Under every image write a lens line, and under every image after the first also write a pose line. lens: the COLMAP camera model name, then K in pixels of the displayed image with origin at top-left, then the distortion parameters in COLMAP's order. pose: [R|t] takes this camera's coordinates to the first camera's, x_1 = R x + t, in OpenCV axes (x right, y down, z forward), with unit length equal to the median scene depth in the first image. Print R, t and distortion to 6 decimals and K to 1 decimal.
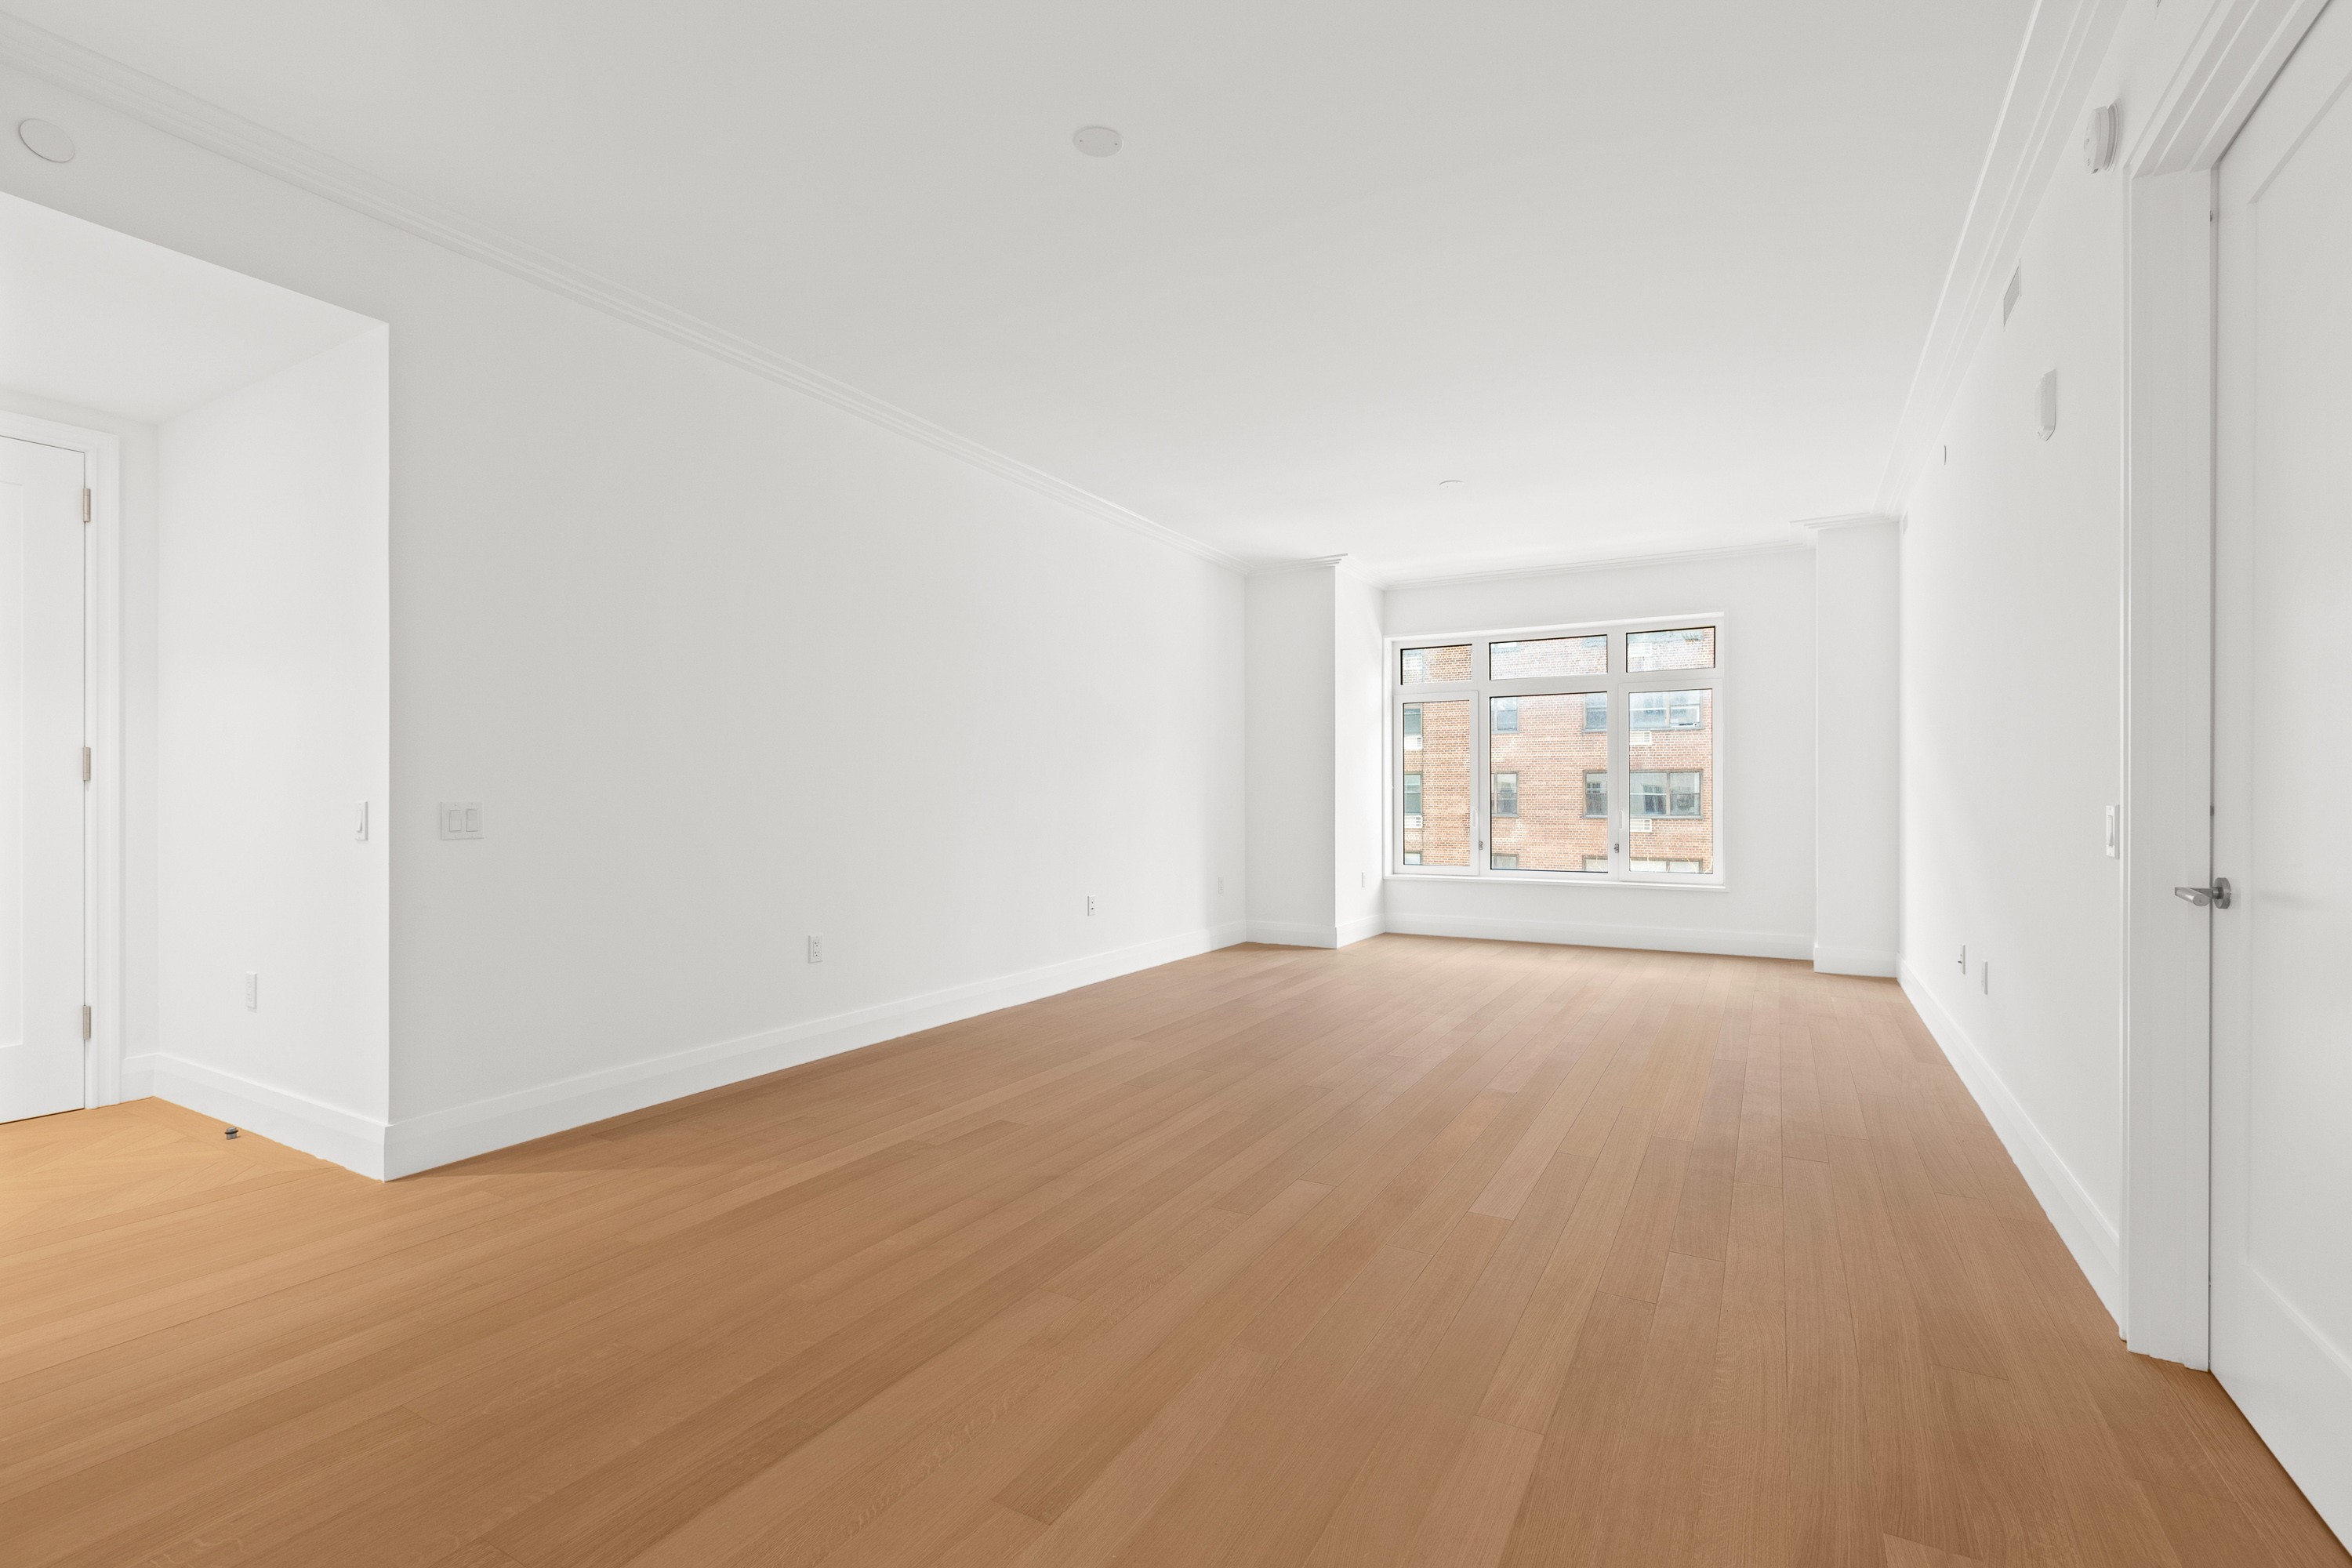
lens RADIAL K [[1058.8, 0, 1180.4], [0, 1058.8, 790.8], [0, 0, 1]] dist [0.017085, 0.000135]
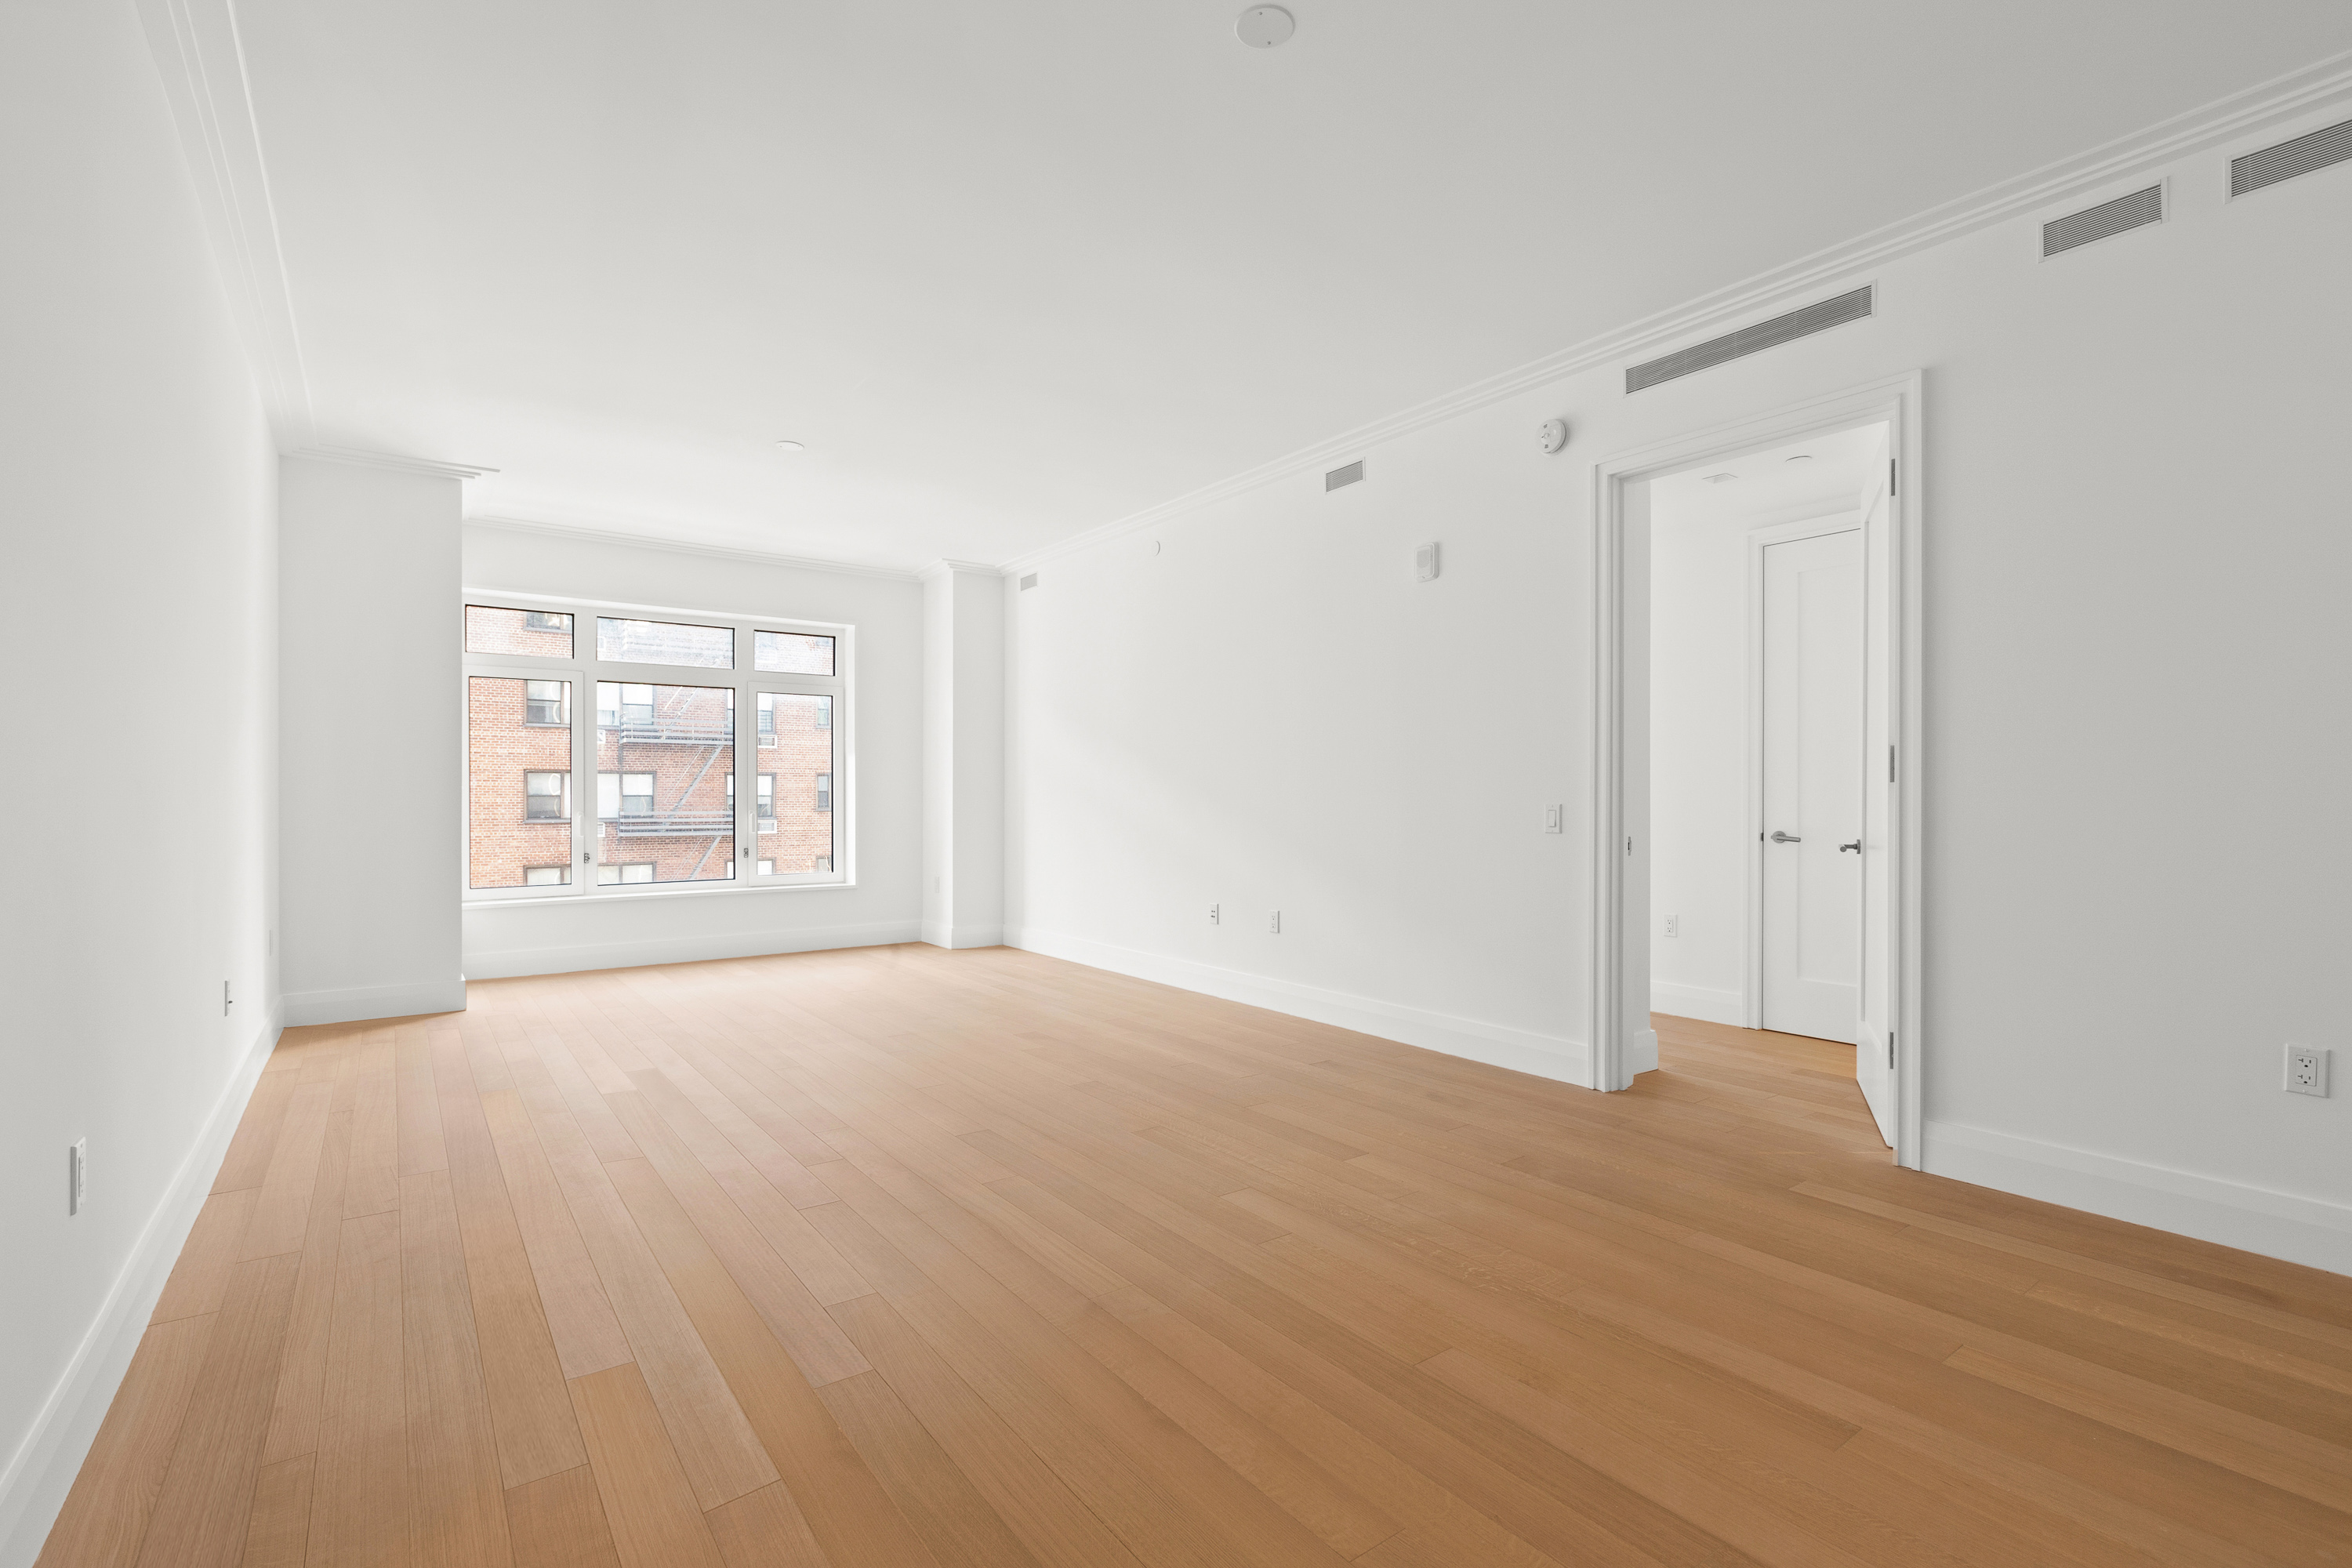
lens RADIAL K [[1058.8, 0, 1184.6], [0, 1058.8, 787.8], [0, 0, 1]] dist [0.017085, 0.000135]
pose [[0.405195, 0.006089, 0.914210, -0.311189], [-0.004244, 0.999980, -0.004779, -0.001202], [-0.914220, -0.001943, 0.405213, 0.250318]]
